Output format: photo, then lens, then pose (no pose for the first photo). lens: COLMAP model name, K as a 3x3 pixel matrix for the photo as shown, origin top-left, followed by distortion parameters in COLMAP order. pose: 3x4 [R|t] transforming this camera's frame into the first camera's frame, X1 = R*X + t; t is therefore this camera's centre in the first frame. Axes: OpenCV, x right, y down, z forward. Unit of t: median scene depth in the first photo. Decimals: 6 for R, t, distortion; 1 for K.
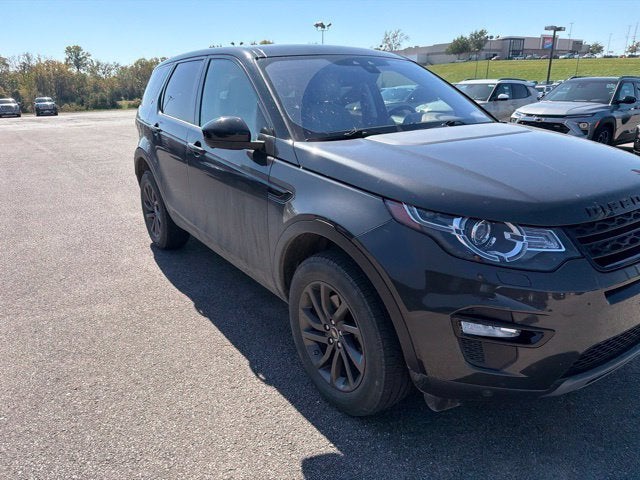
lens RADIAL K [[451.4, 0, 323.1], [0, 451.4, 237.7], [0, 0, 1]] dist [0.076021, -0.110588]
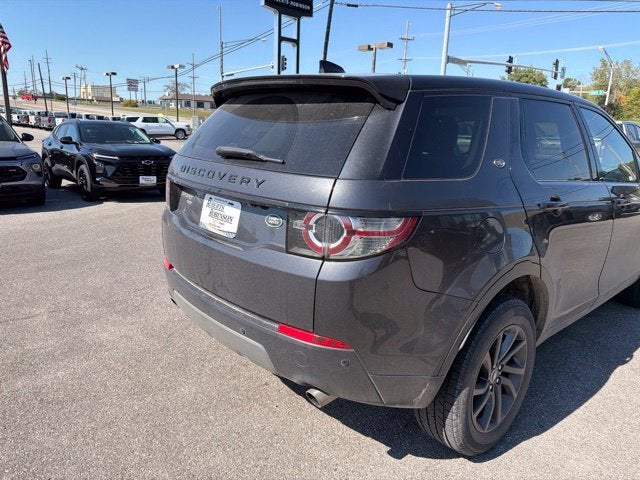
lens RADIAL K [[456.1, 0, 323.9], [0, 456.1, 238.1], [0, 0, 1]] dist [0.029780, -0.034231]
pose [[-0.124898, -0.223032, 0.966777, -1.634654], [0.285094, 0.925246, 0.250283, -0.776747], [-0.950327, 0.306882, -0.051976, 2.391685]]
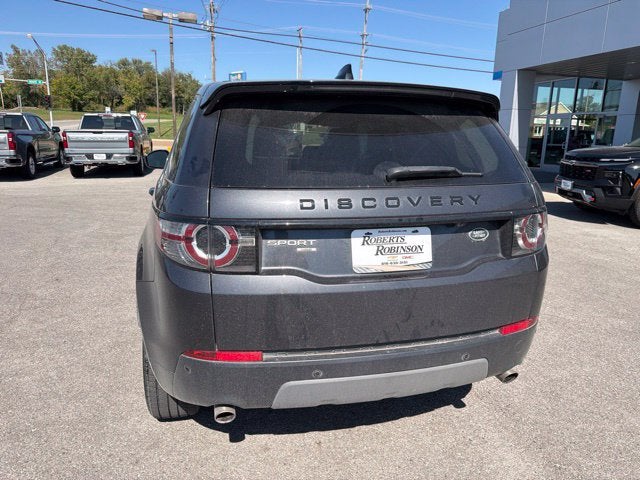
lens RADIAL K [[455.4, 0, 323.0], [0, 455.4, 245.5], [0, 0, 1]] dist [0.033899, -0.032569]
pose [[-0.938812, -0.080527, 0.334885, -0.814126], [0.110979, 0.849709, 0.515440, -1.072603], [-0.326062, 0.521066, -0.788780, 3.200335]]
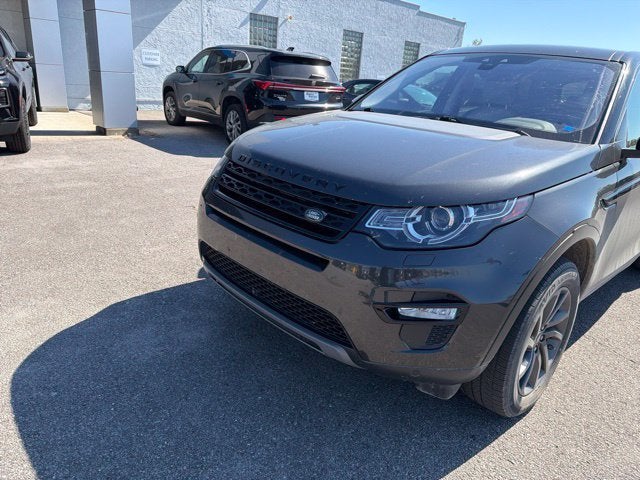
lens RADIAL K [[451.4, 0, 323.1], [0, 451.4, 237.7], [0, 0, 1]] dist [0.076021, -0.110588]
pose [[0.165254, 0.365246, -0.916126, 1.700887], [-0.394467, 0.875840, 0.278029, -0.291406], [0.903929, 0.315436, 0.288814, 0.834176]]
